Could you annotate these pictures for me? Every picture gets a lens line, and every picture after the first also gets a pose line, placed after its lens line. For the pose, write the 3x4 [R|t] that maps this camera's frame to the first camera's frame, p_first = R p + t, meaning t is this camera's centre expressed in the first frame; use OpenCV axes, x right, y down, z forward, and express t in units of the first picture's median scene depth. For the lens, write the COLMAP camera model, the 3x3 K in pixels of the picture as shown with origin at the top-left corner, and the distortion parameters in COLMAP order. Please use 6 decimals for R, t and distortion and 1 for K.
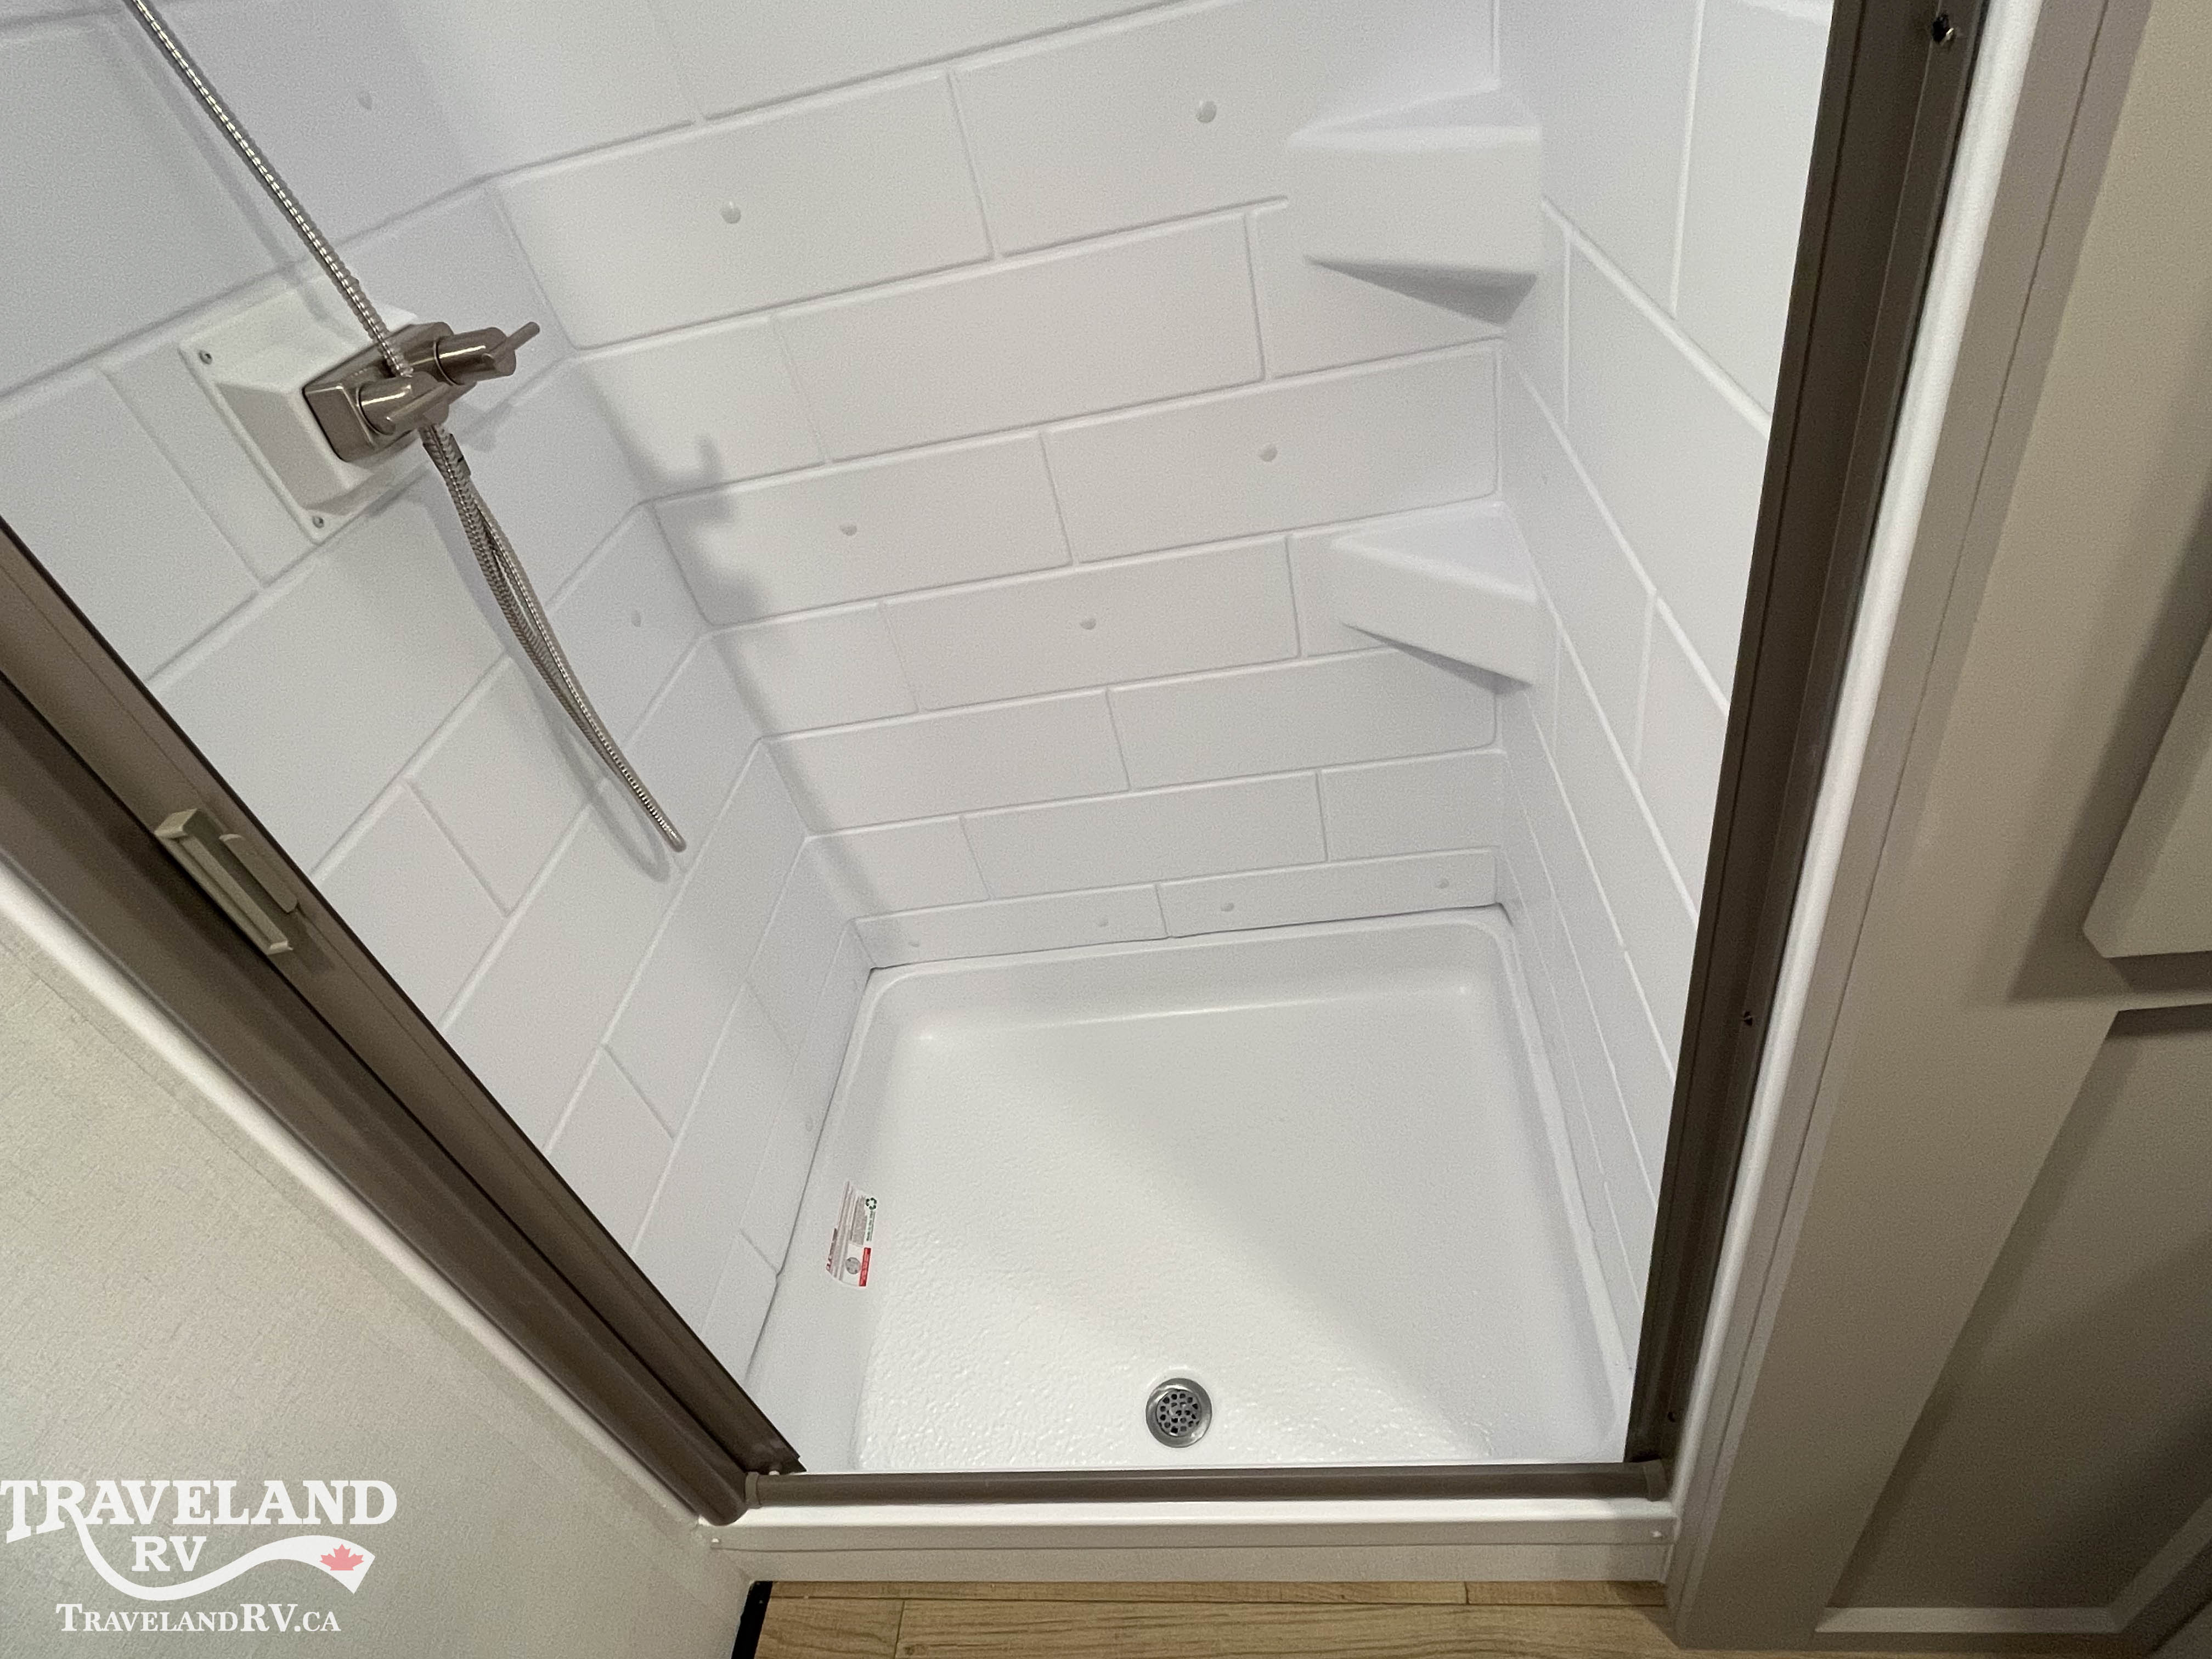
lens RADIAL K [[1166.2, 0, 1102.4], [0, 1166.2, 829.3], [0, 0, 1]] dist [-0.004387, 0.001045]
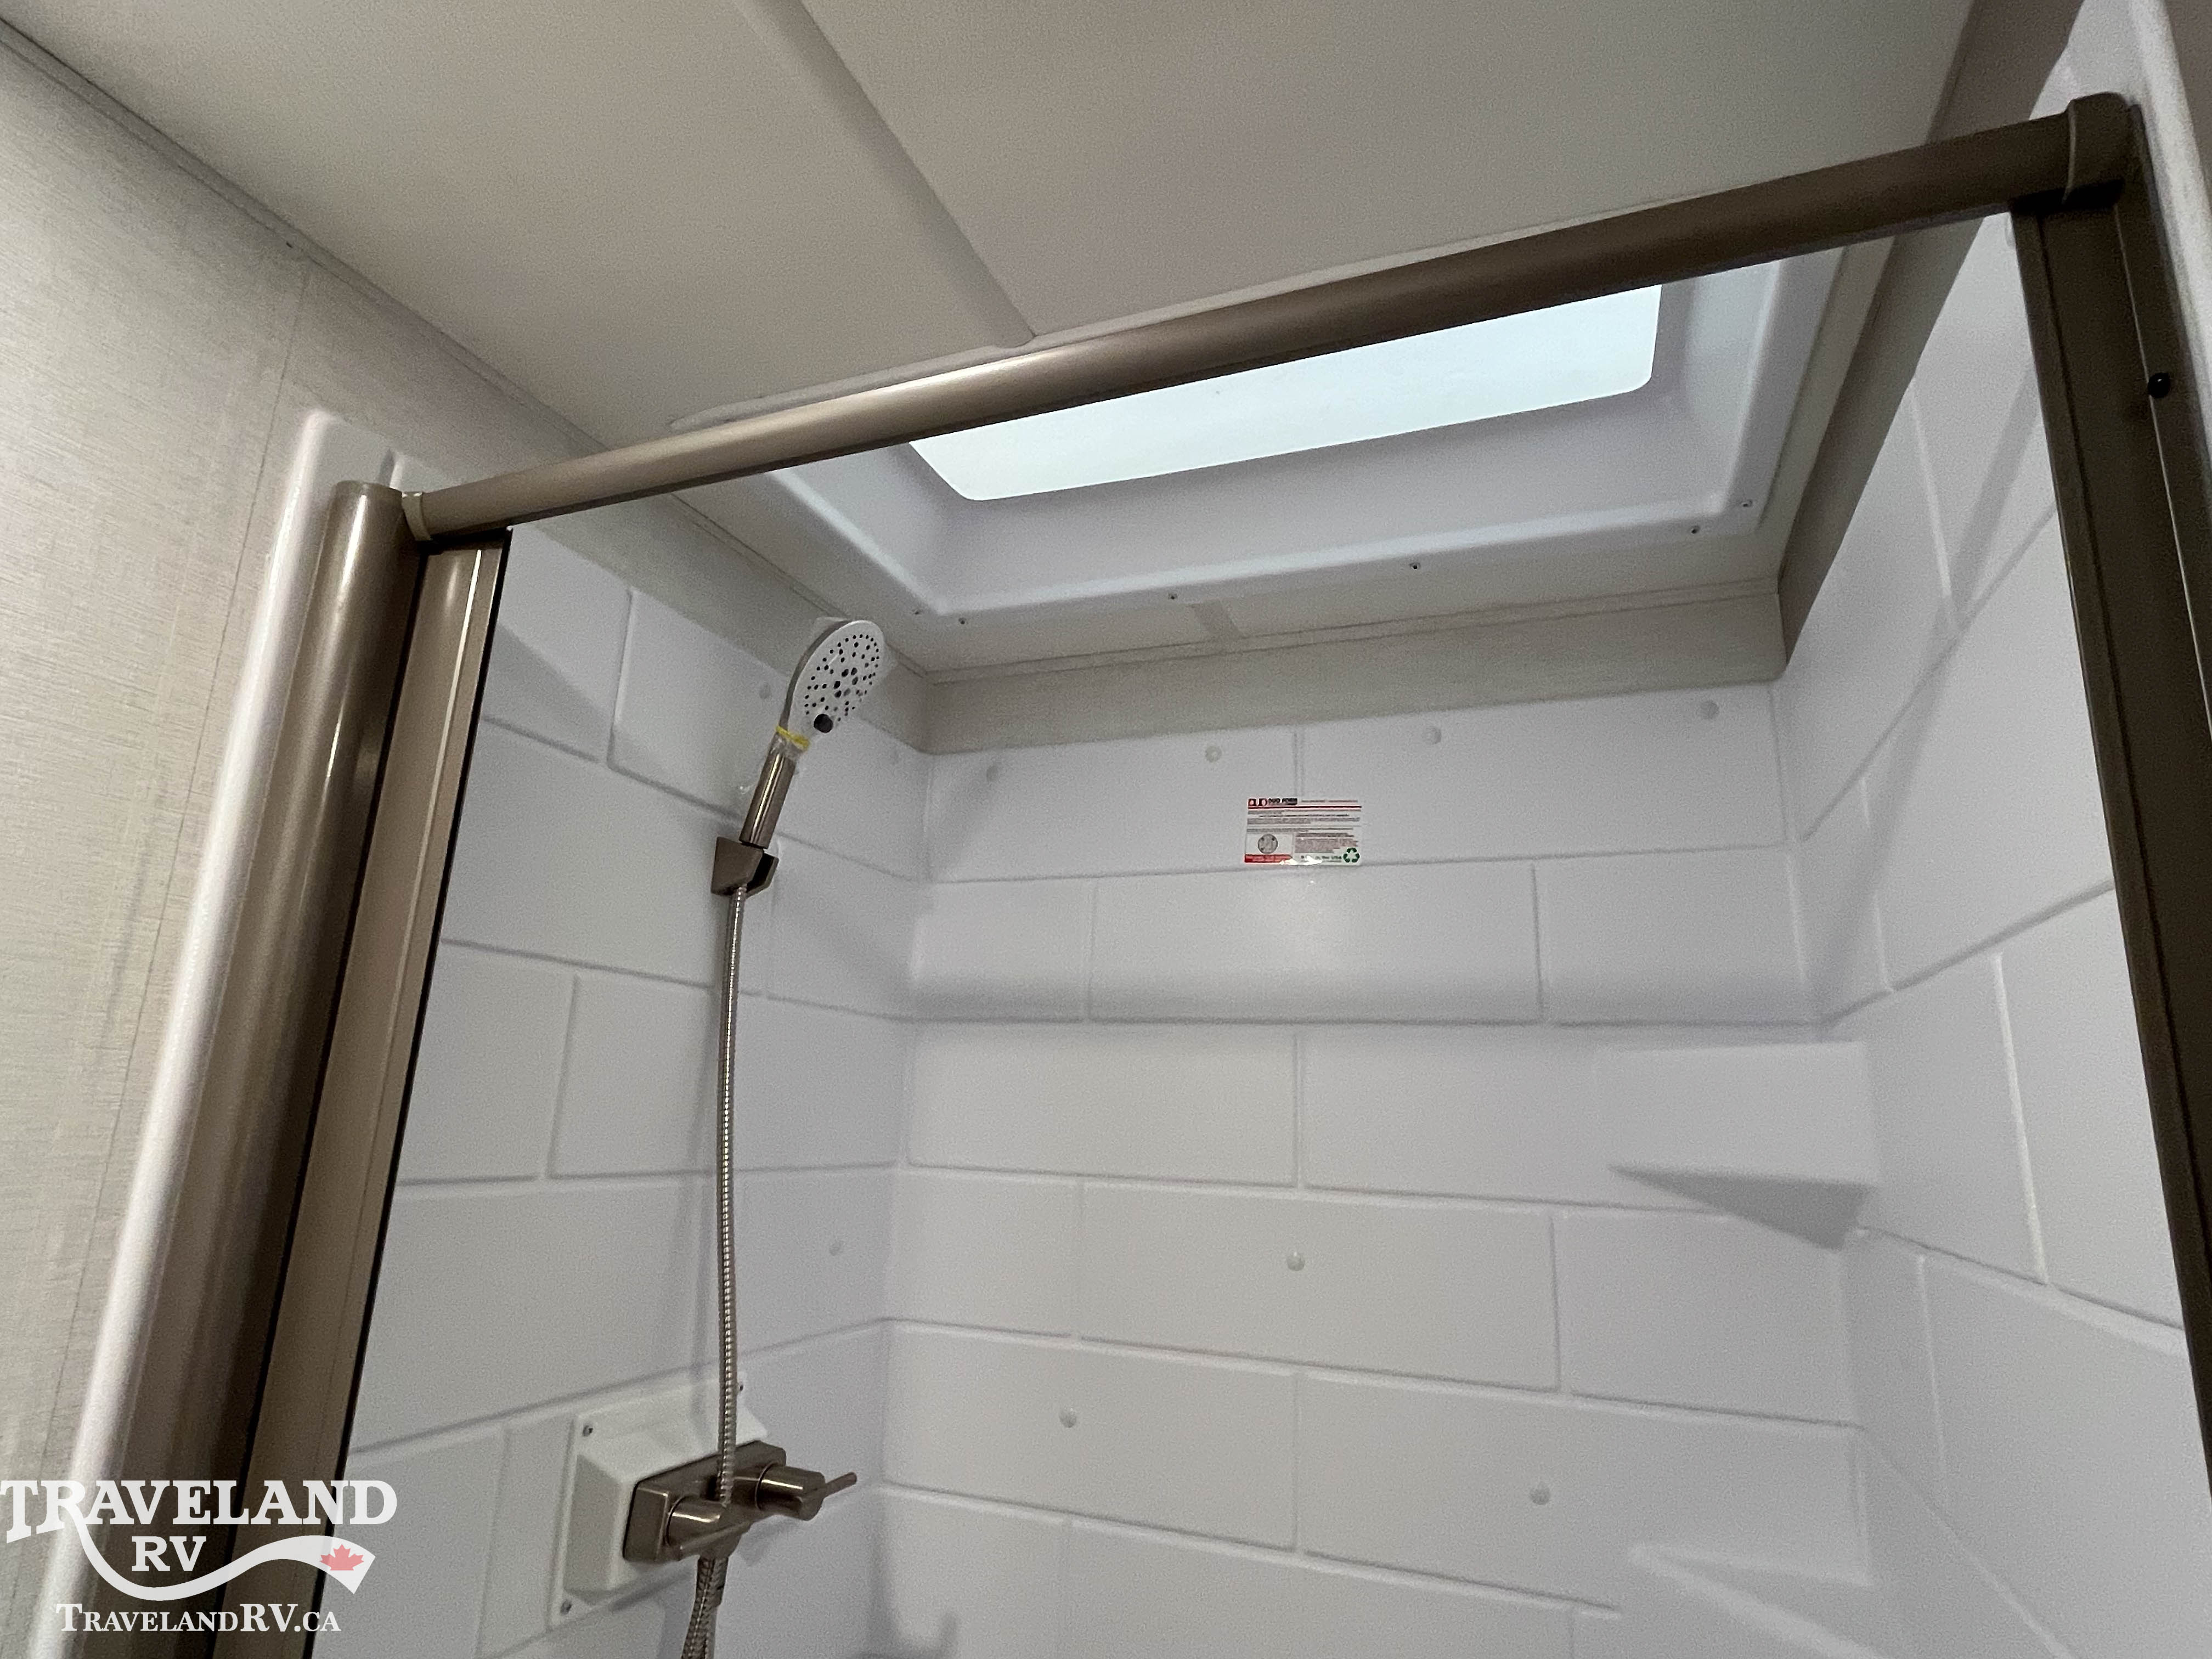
lens RADIAL K [[1166.2, 0, 1111.0], [0, 1166.2, 835.4], [0, 0, 1]] dist [-0.004387, 0.001045]
pose [[0.924192, 0.170365, -0.341826, -0.005521], [-0.373240, 0.592690, -0.713730, -0.105294], [0.081003, 0.787207, 0.611346, -0.093922]]
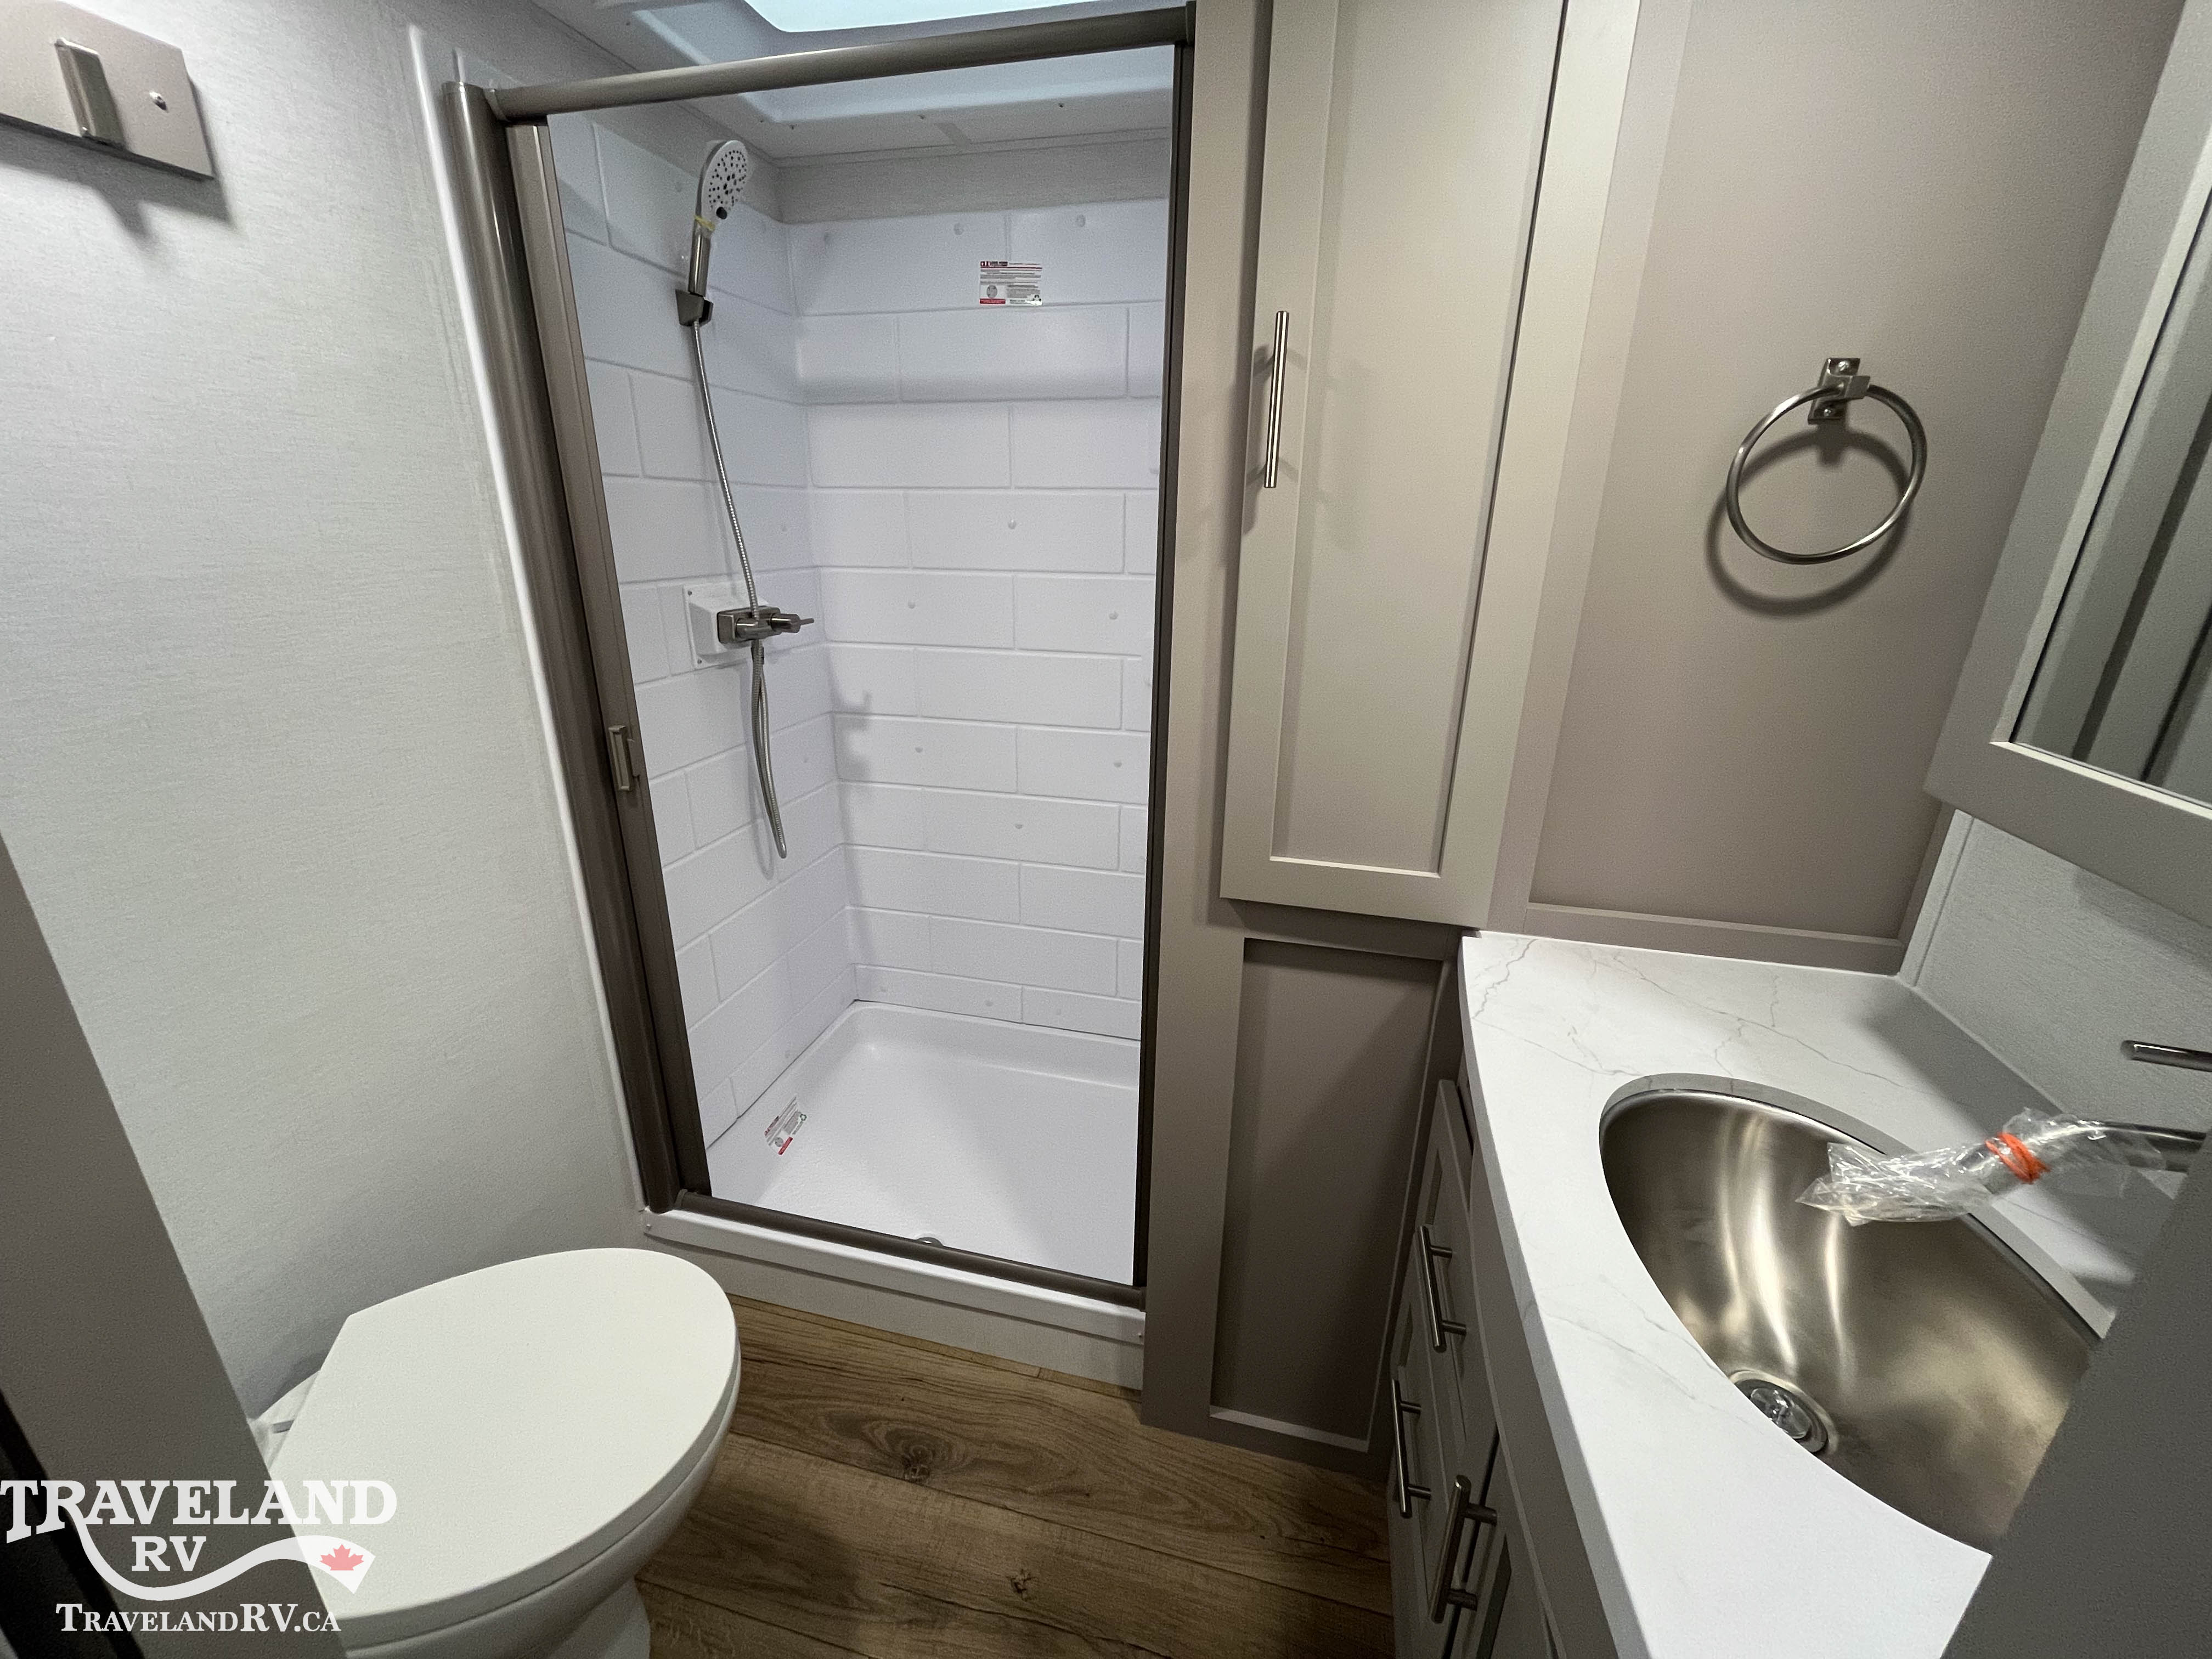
lens RADIAL K [[887.3, 0, 1100.9], [0, 887.3, 823.8], [0, 0, 1]] dist [-0.005572, 0.001371]
pose [[0.960905, 0.263829, -0.083998, 0.346999], [-0.276765, 0.906586, -0.318595, 0.364966], [-0.007903, 0.329387, 0.944162, -0.591115]]
